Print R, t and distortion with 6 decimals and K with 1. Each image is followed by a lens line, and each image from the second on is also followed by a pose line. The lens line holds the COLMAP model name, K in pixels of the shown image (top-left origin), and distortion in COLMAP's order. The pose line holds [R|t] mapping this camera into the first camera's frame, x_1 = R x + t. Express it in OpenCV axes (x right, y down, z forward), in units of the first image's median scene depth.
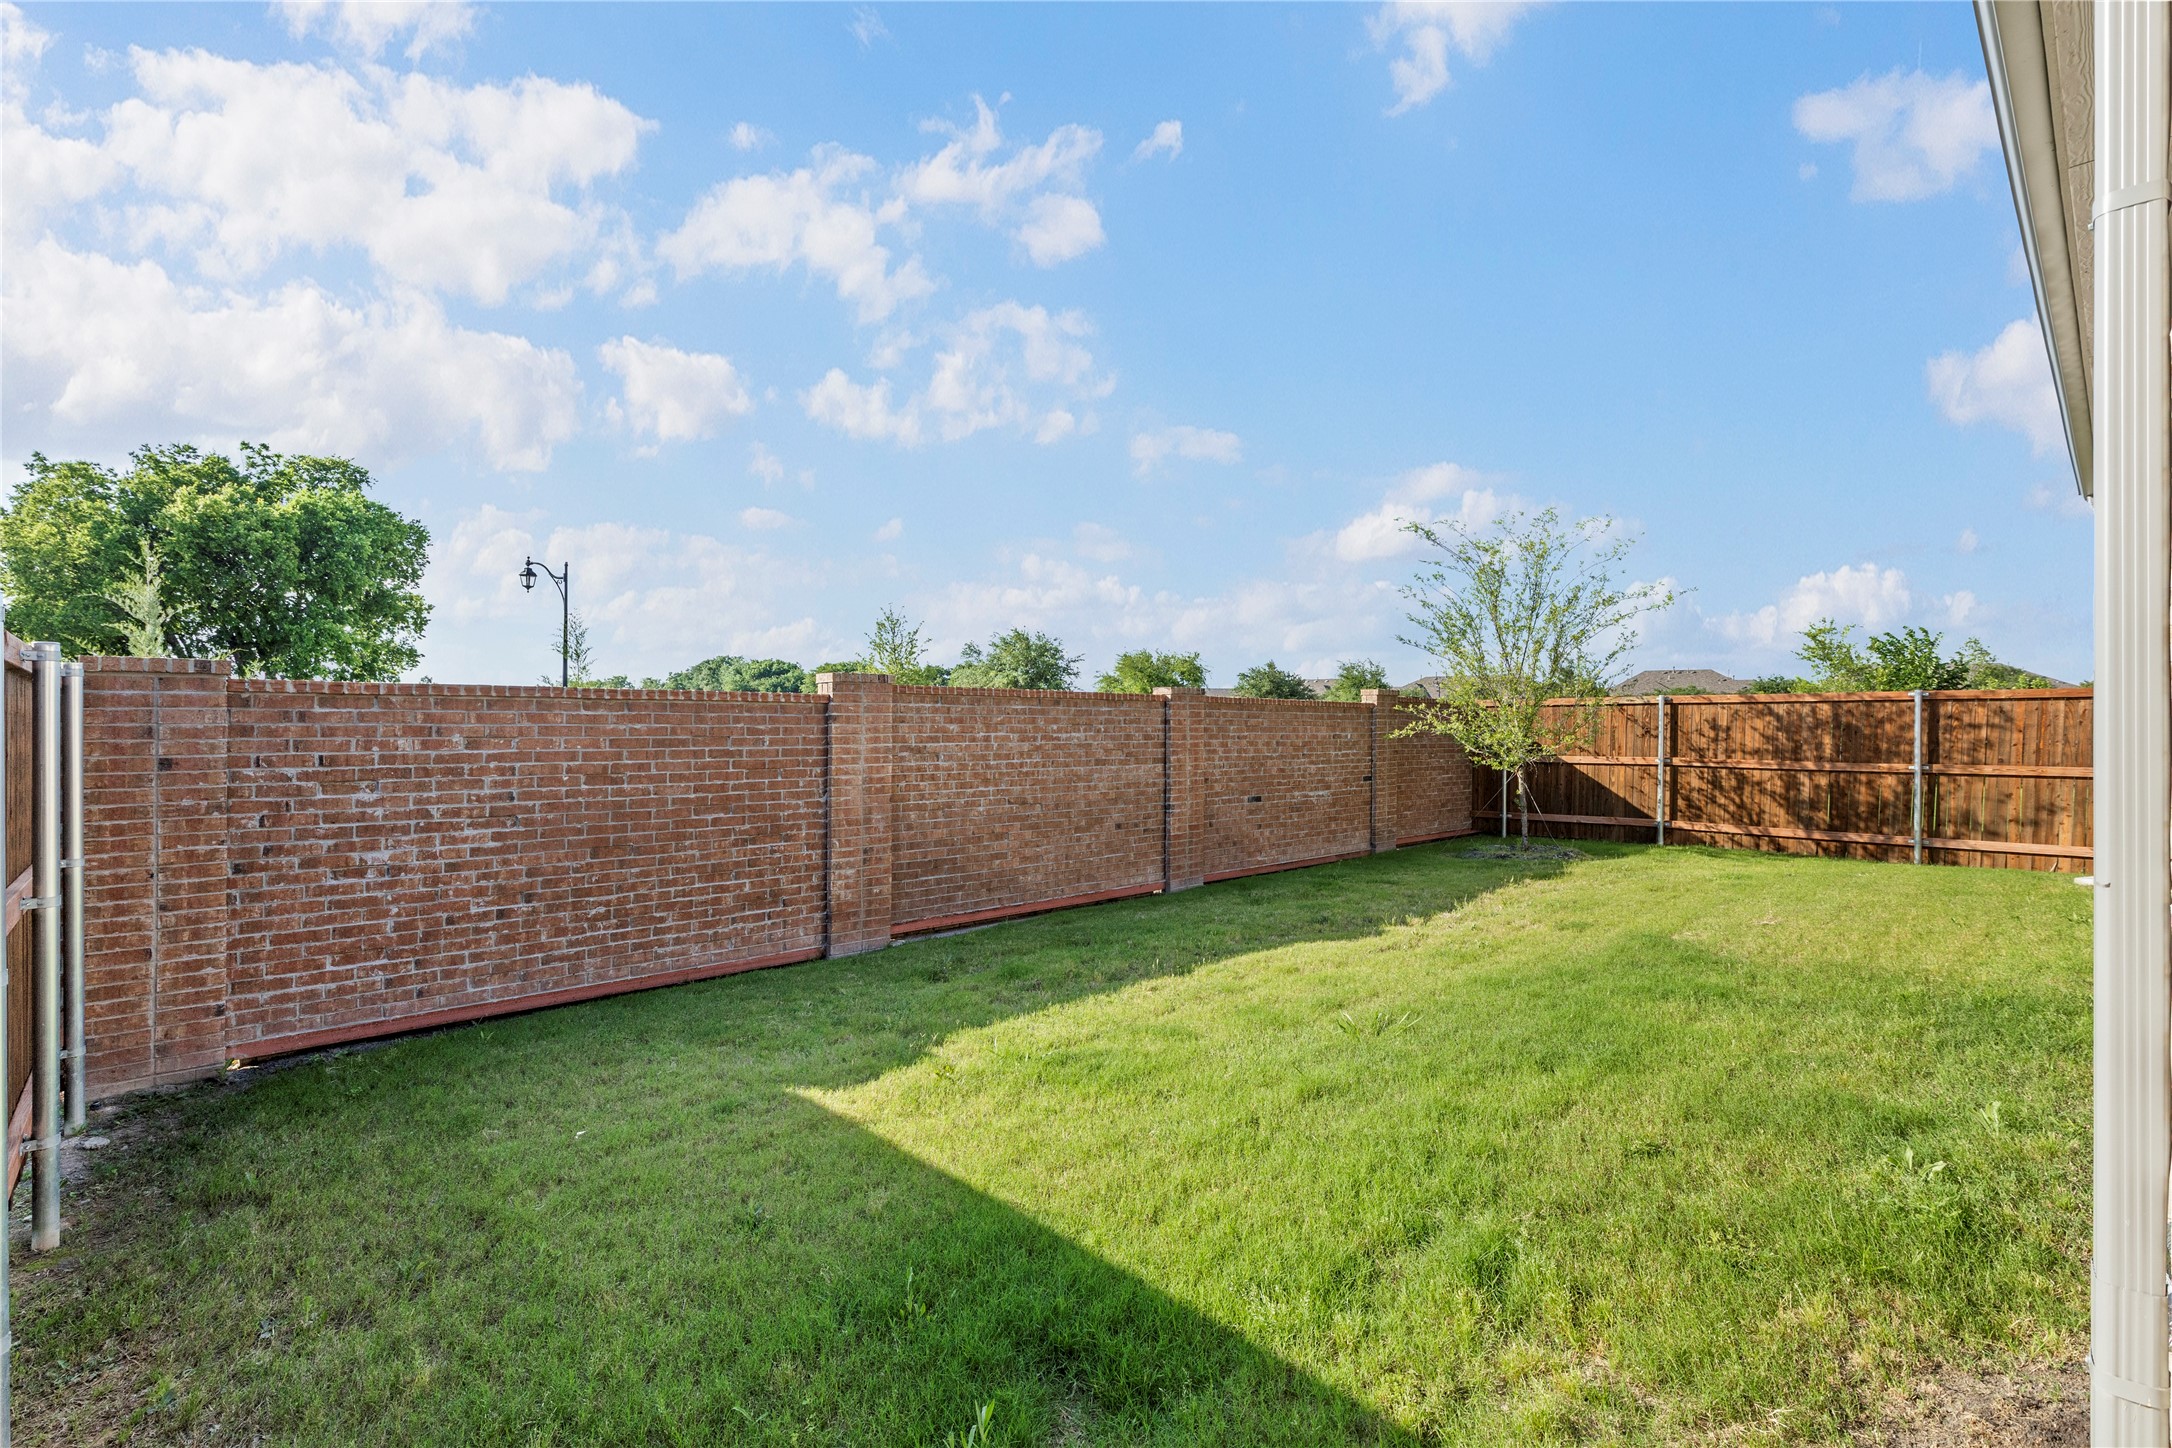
lens RADIAL K [[976.9, 0, 1092.0], [0, 976.9, 722.7], [0, 0, 1]] dist [0.004589, -0.001984]
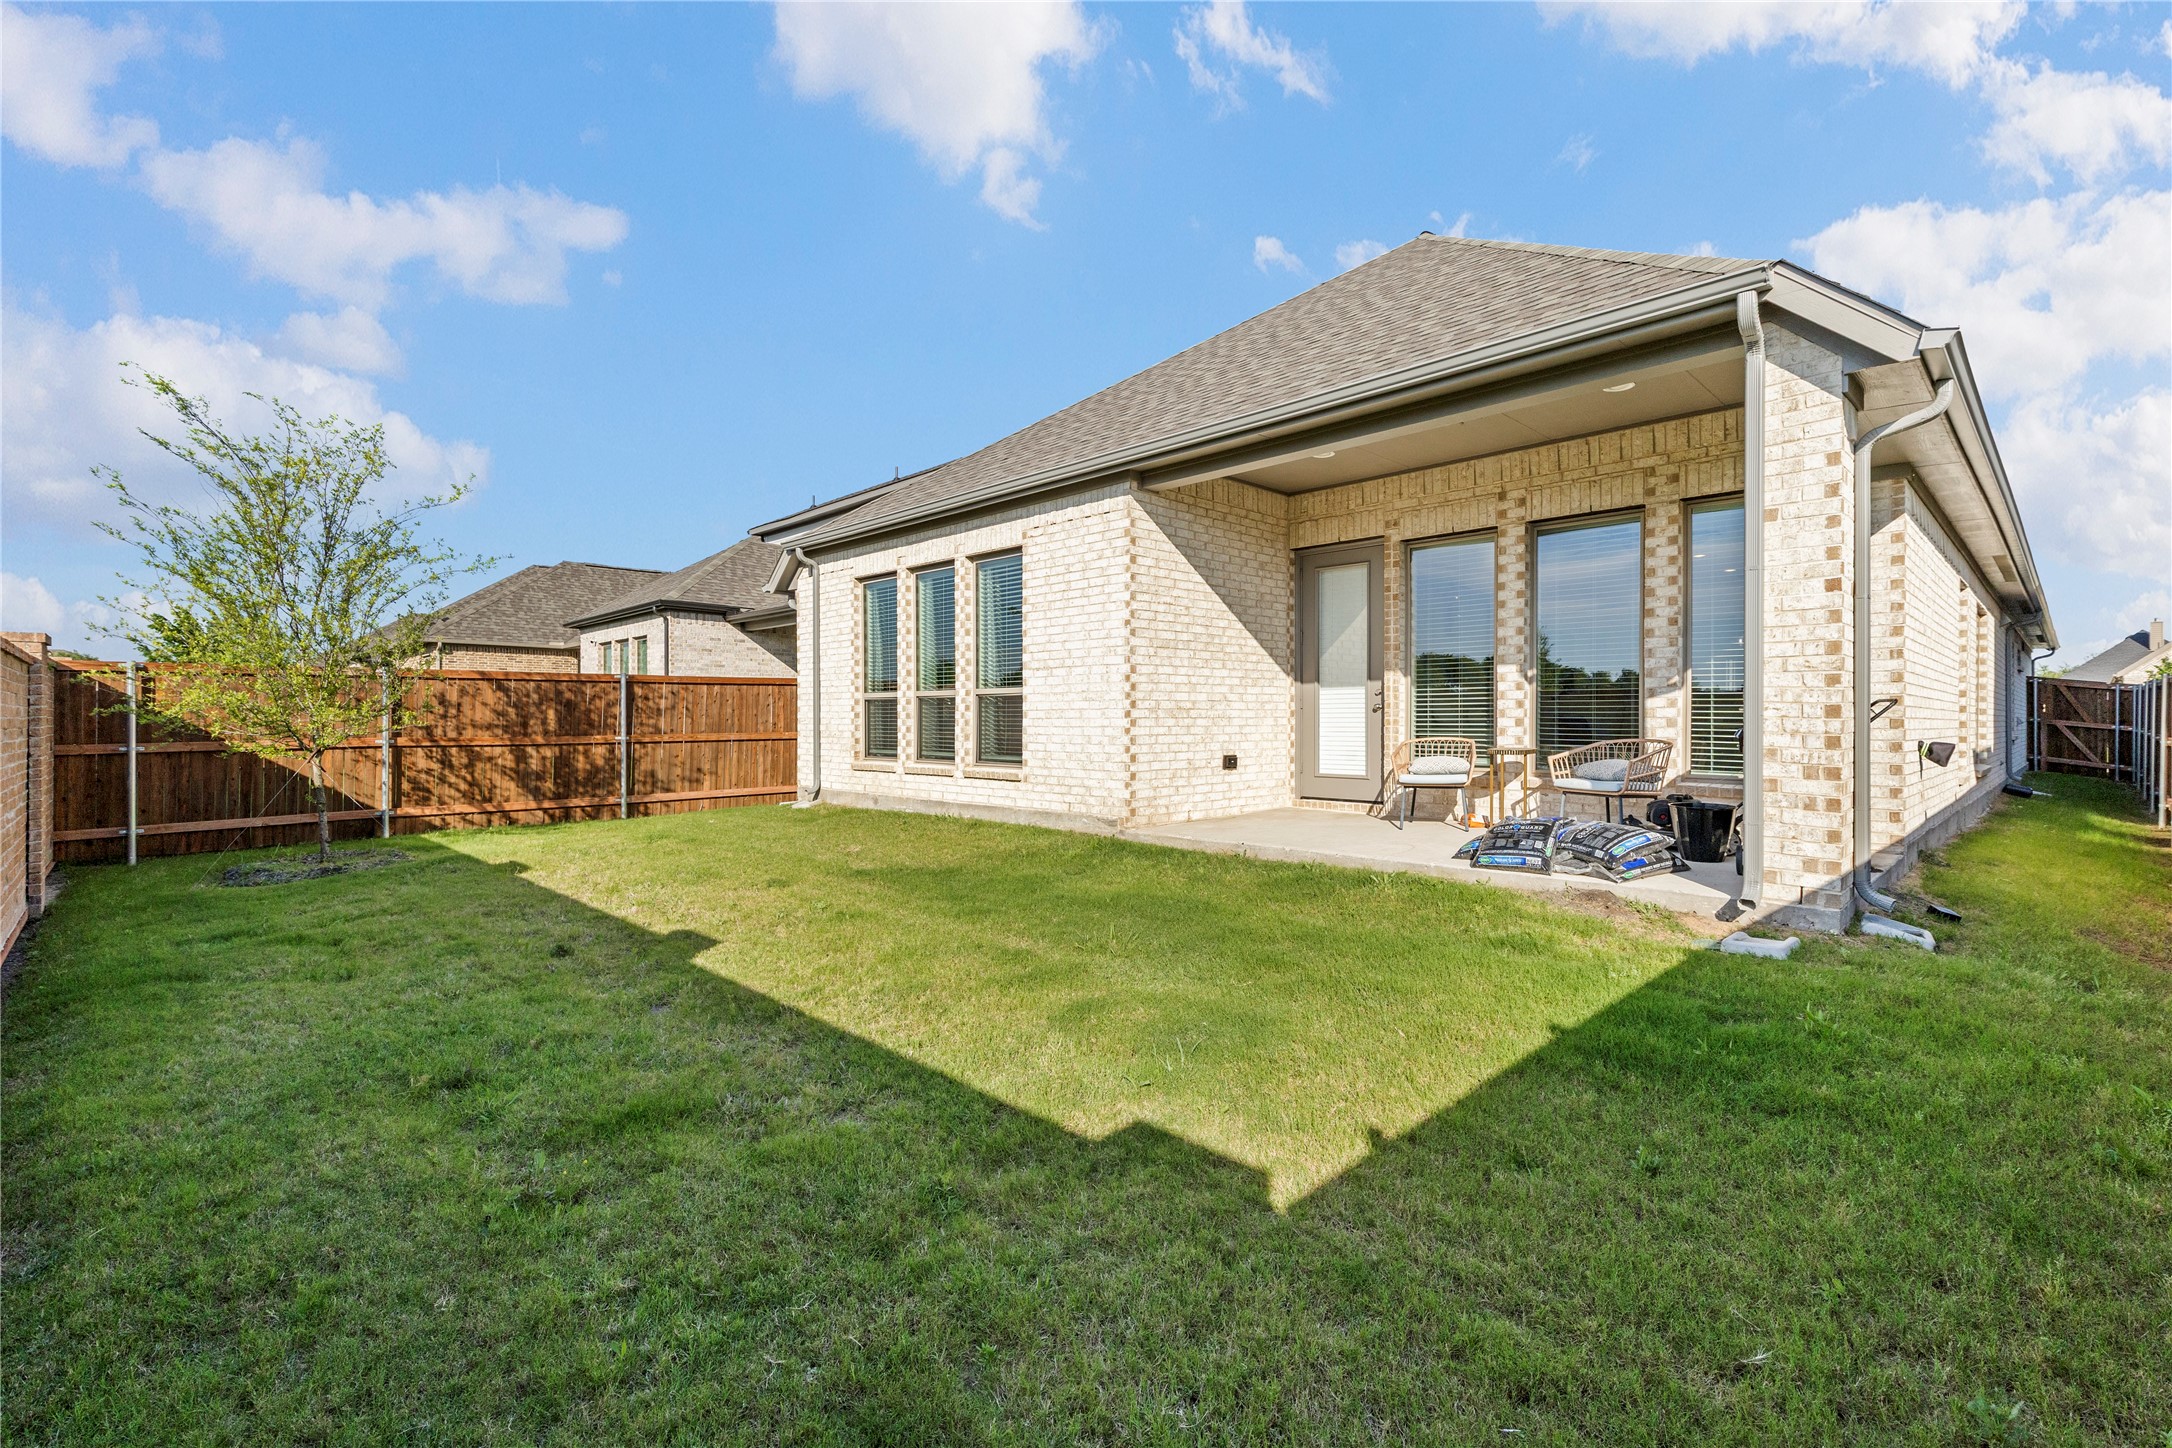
lens RADIAL K [[976.9, 0, 1090.5], [0, 976.9, 721.9], [0, 0, 1]] dist [0.004589, -0.001984]
pose [[0.022619, -0.001568, 0.999743, -0.304932], [0.006143, 0.999980, 0.001430, 0.026776], [-0.999725, 0.006109, 0.022629, 0.373537]]
